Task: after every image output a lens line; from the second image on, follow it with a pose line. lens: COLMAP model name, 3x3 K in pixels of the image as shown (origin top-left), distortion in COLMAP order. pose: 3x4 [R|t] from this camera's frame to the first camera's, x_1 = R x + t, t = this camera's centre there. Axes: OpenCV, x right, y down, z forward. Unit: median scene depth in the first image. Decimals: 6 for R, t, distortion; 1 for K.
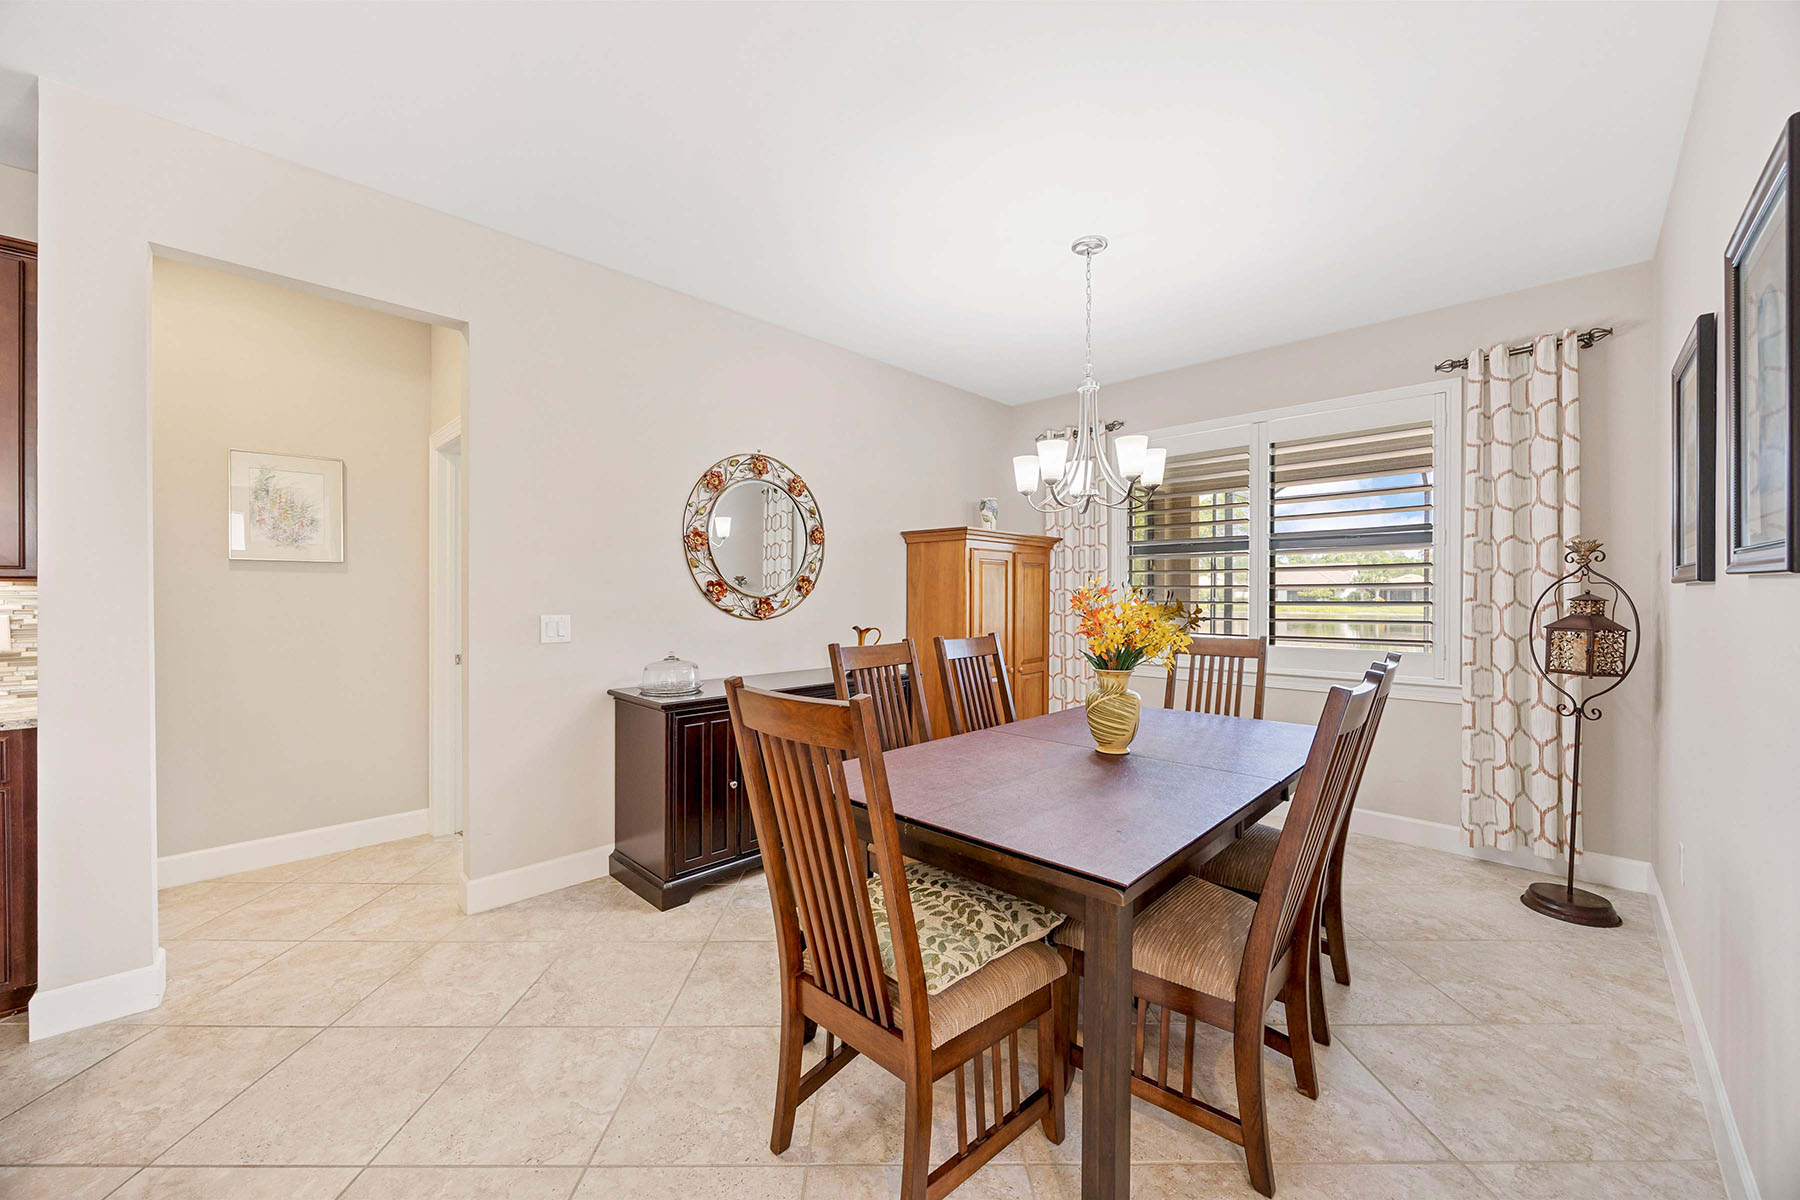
lens RADIAL K [[687.9, 0, 894.0], [0, 687.9, 587.7], [0, 0, 1]] dist [-0.004578, 0.000685]
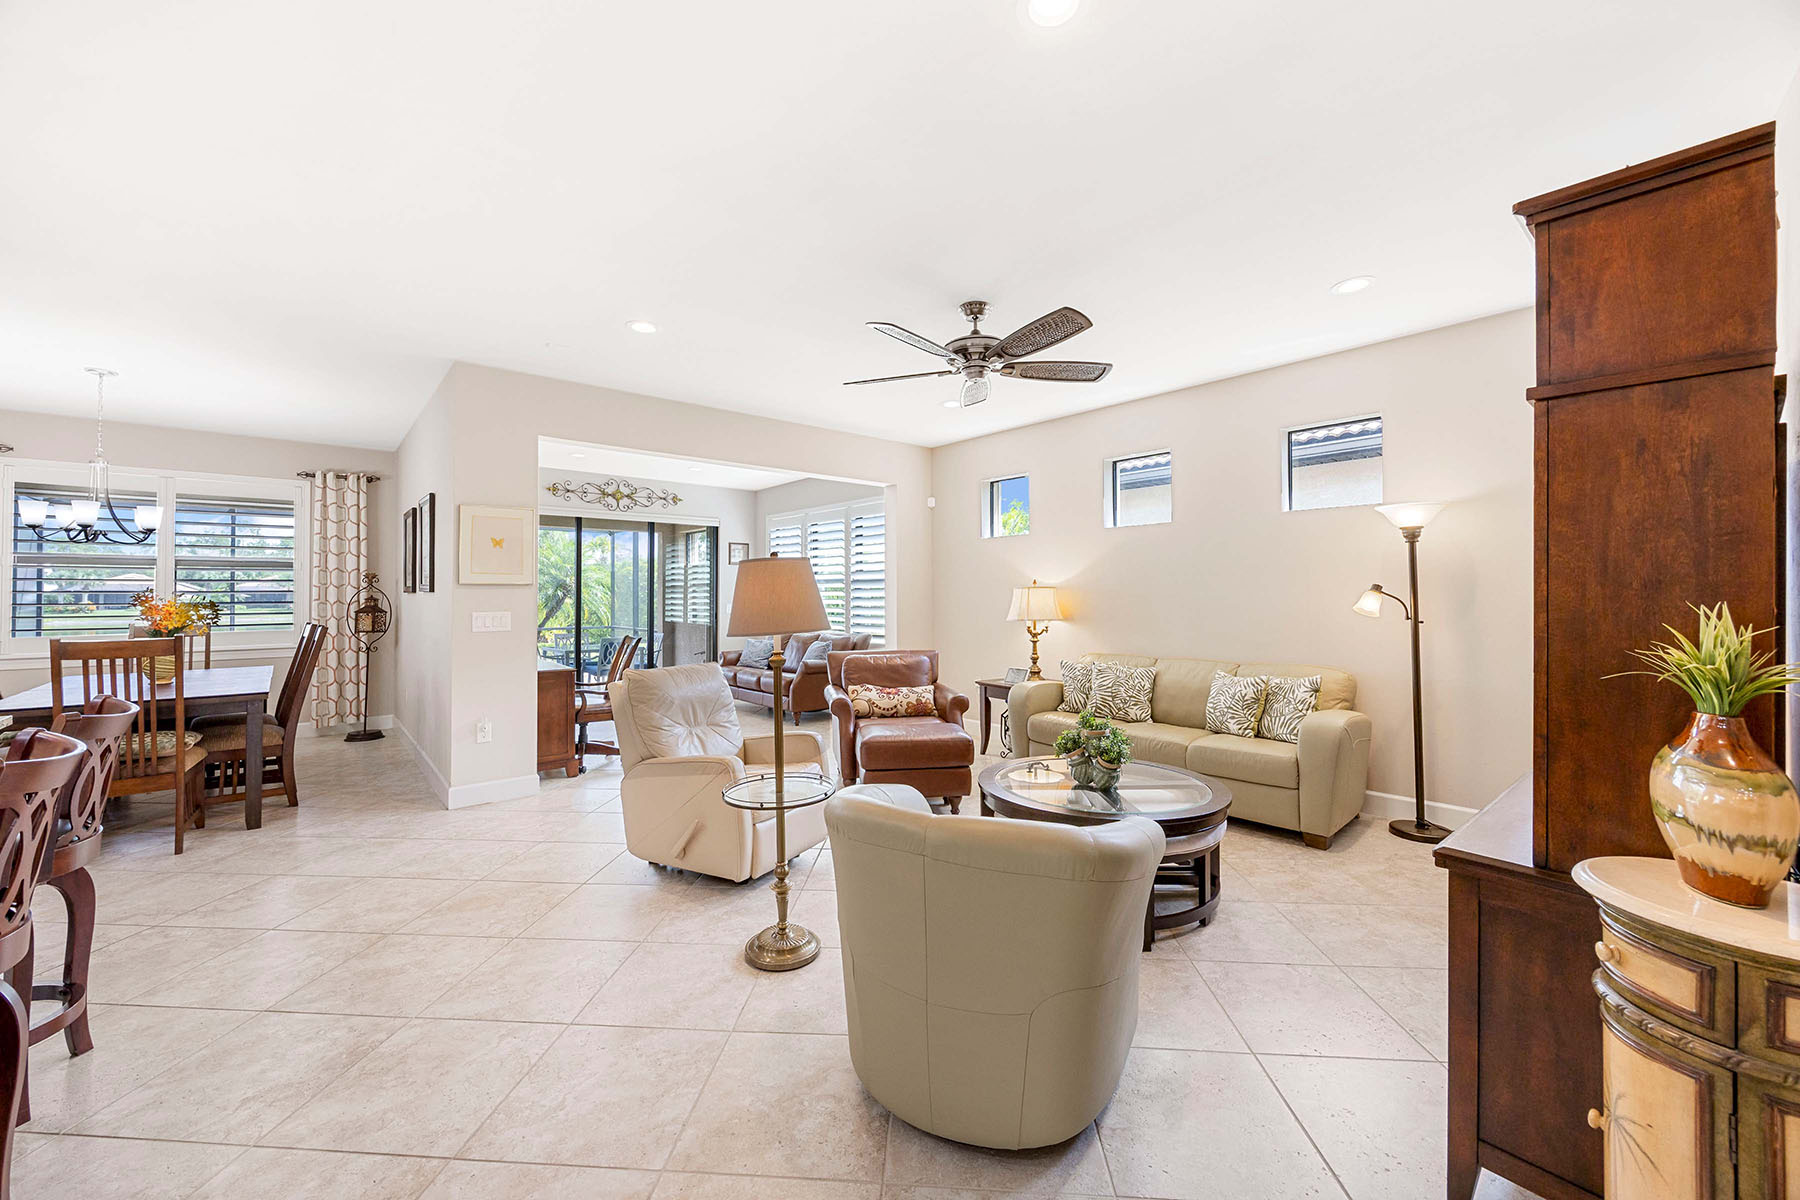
lens RADIAL K [[687.9, 0, 898.2], [0, 687.9, 594.2], [0, 0, 1]] dist [-0.004578, 0.000685]
pose [[0.081809, -0.000672, 0.996648, -0.947491], [-0.002568, 0.999996, 0.000885, -0.004668], [-0.996645, -0.002632, 0.081807, -0.787859]]
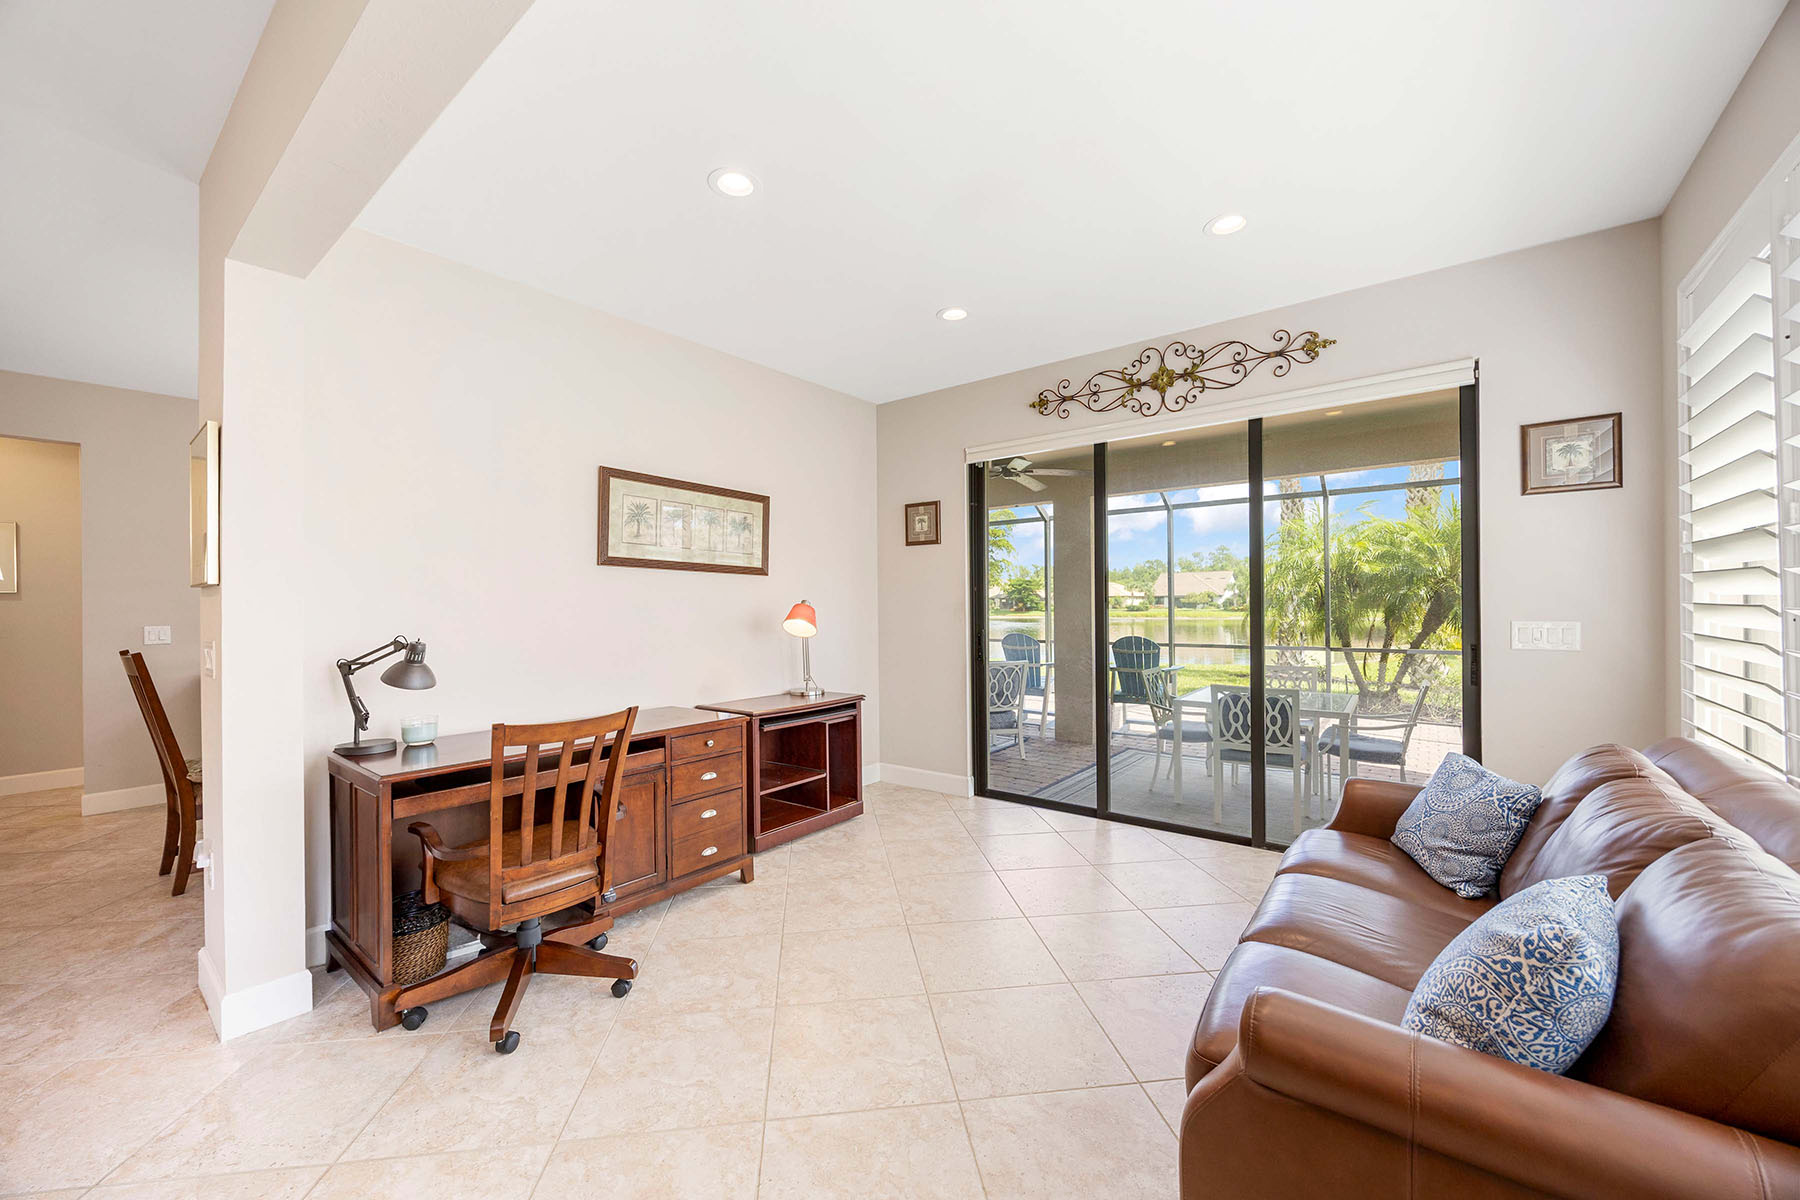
lens RADIAL K [[687.9, 0, 903.4], [0, 687.9, 604.7], [0, 0, 1]] dist [-0.004578, 0.000685]
pose [[0.993145, -0.014117, 0.116034, 0.907234], [0.013474, 0.999889, 0.006318, 0.003128], [-0.116111, -0.004711, 0.993225, -0.654915]]
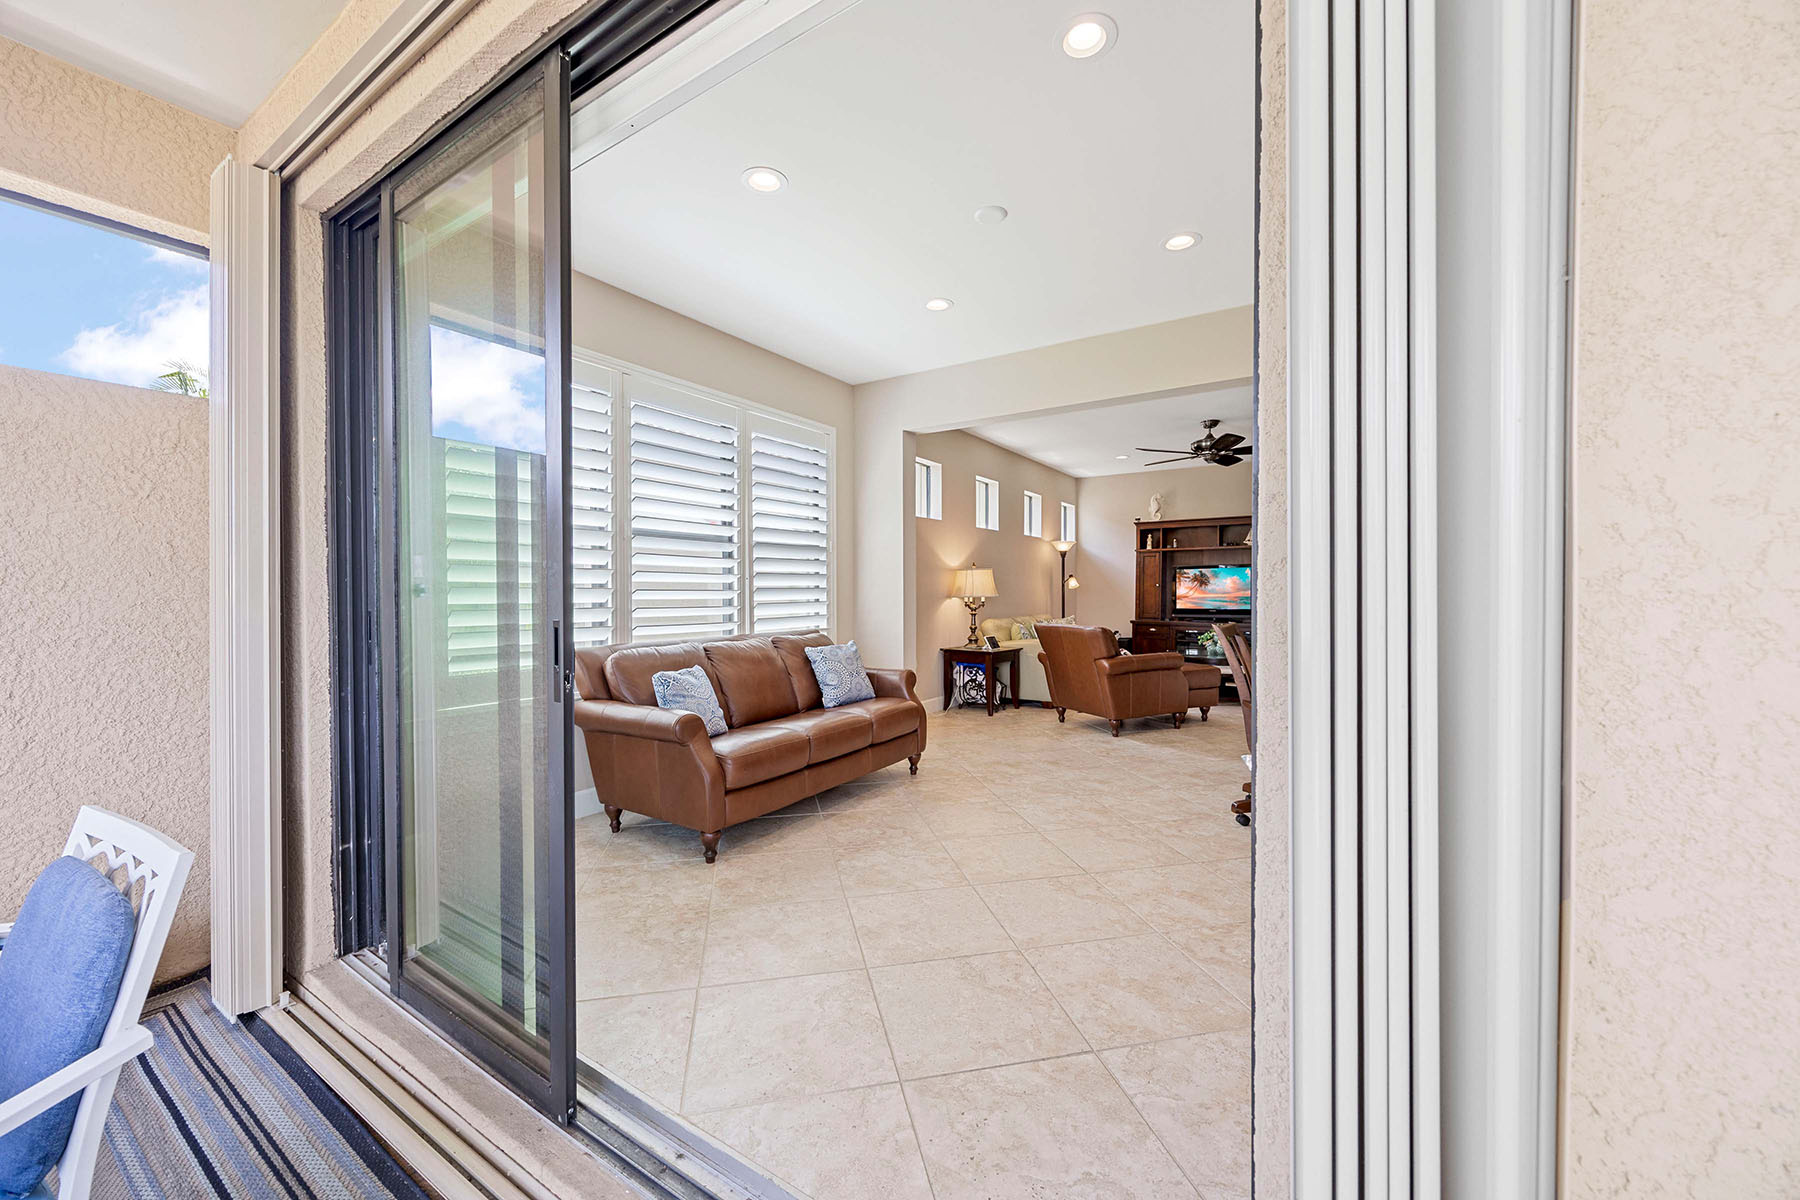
lens RADIAL K [[687.9, 0, 894.5], [0, 687.9, 591.8], [0, 0, 1]] dist [-0.004578, 0.000685]
pose [[-0.982139, -0.000259, -0.188157, 1.399115], [0.000950, 0.999980, -0.006332, 0.059524], [0.188155, -0.006398, -0.982118, 0.973393]]
